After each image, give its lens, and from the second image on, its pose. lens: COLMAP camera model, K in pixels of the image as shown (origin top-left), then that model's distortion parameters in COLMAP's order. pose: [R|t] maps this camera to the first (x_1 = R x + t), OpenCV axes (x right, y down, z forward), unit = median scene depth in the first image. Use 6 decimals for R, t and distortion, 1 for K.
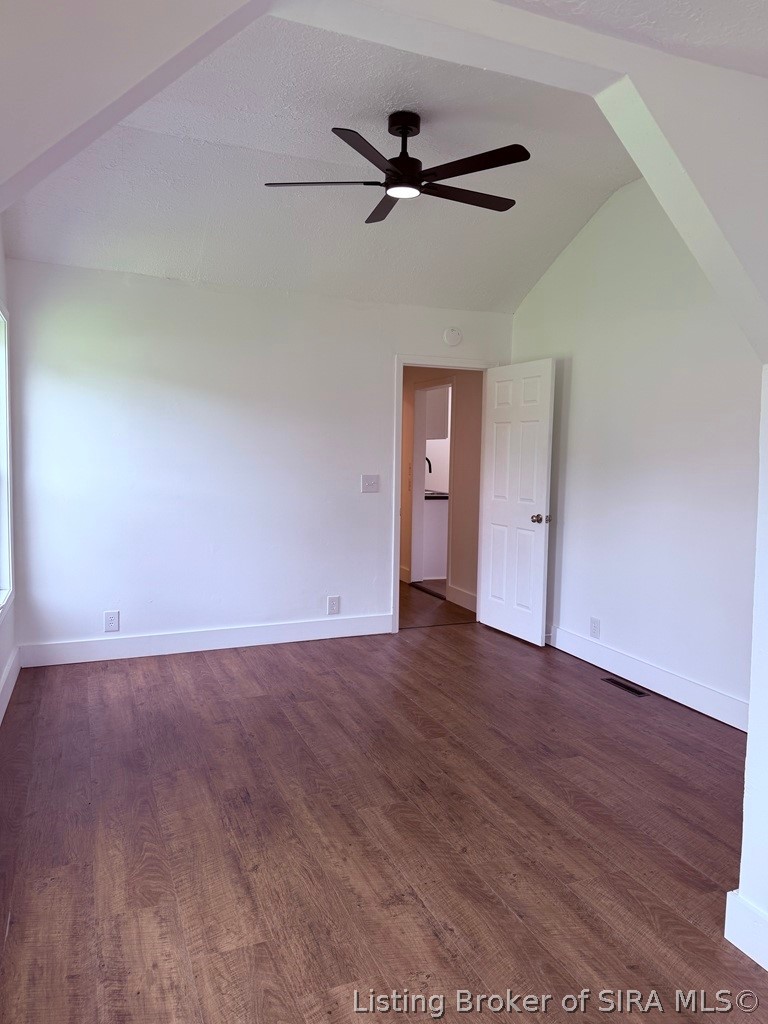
lens RADIAL K [[721.2, 0, 386.9], [0, 721.2, 514.9], [0, 0, 1]] dist [0.072542, -0.078982]
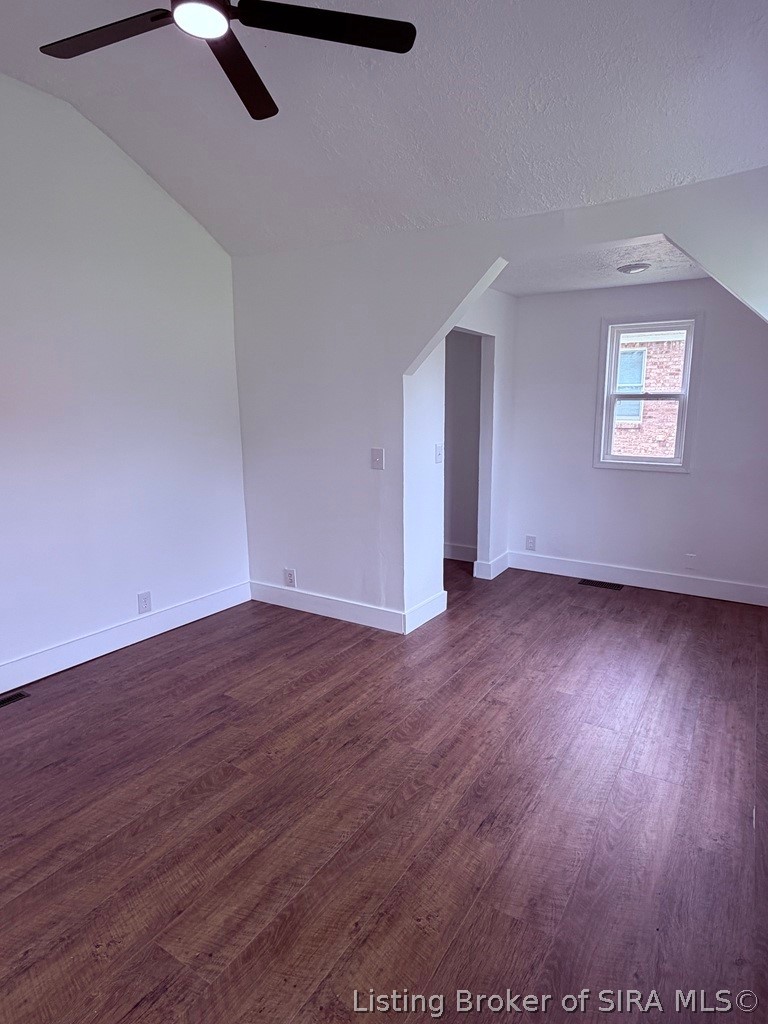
lens RADIAL K [[586.1, 0, 385.5], [0, 586.1, 510.1], [0, 0, 1]] dist [0.005845, -0.000792]
pose [[-0.576050, -0.159511, 0.801700, -0.638401], [0.066913, 0.968282, 0.240734, -0.164298], [-0.814671, 0.192319, -0.547105, 1.428061]]
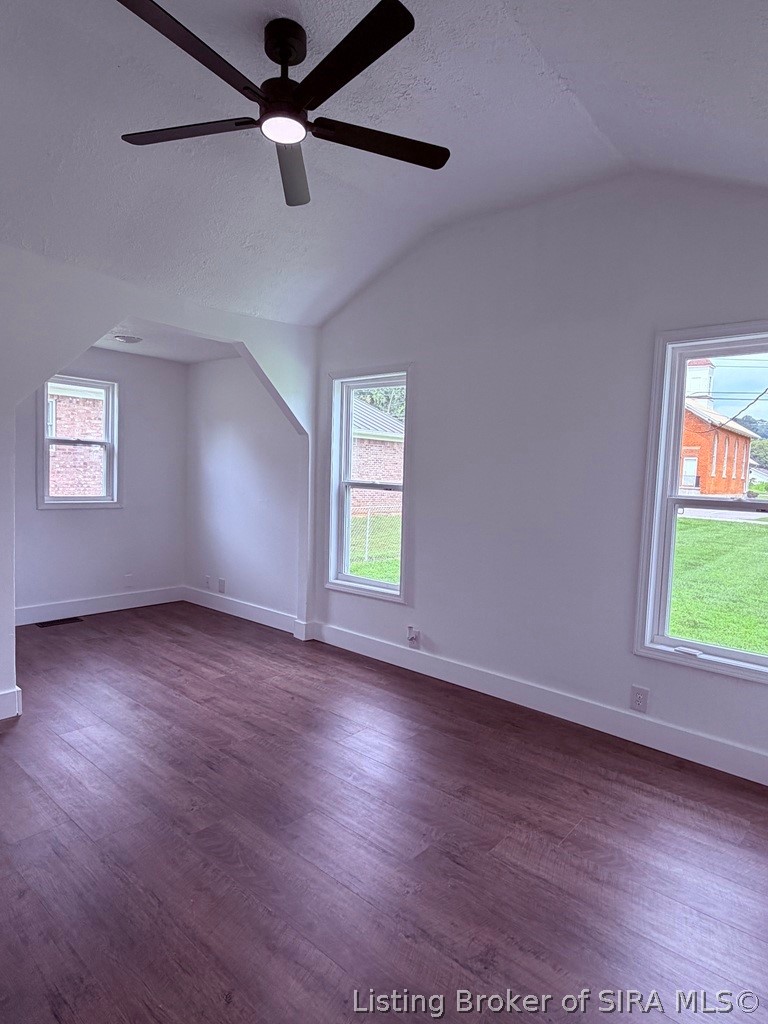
lens RADIAL K [[586.1, 0, 385.5], [0, 586.1, 510.1], [0, 0, 1]] dist [0.005845, -0.000792]
pose [[-0.895052, -0.018935, -0.445559, 0.226244], [-0.092339, 0.985315, 0.143622, -0.173300], [0.436296, 0.169692, -0.883657, 1.931118]]
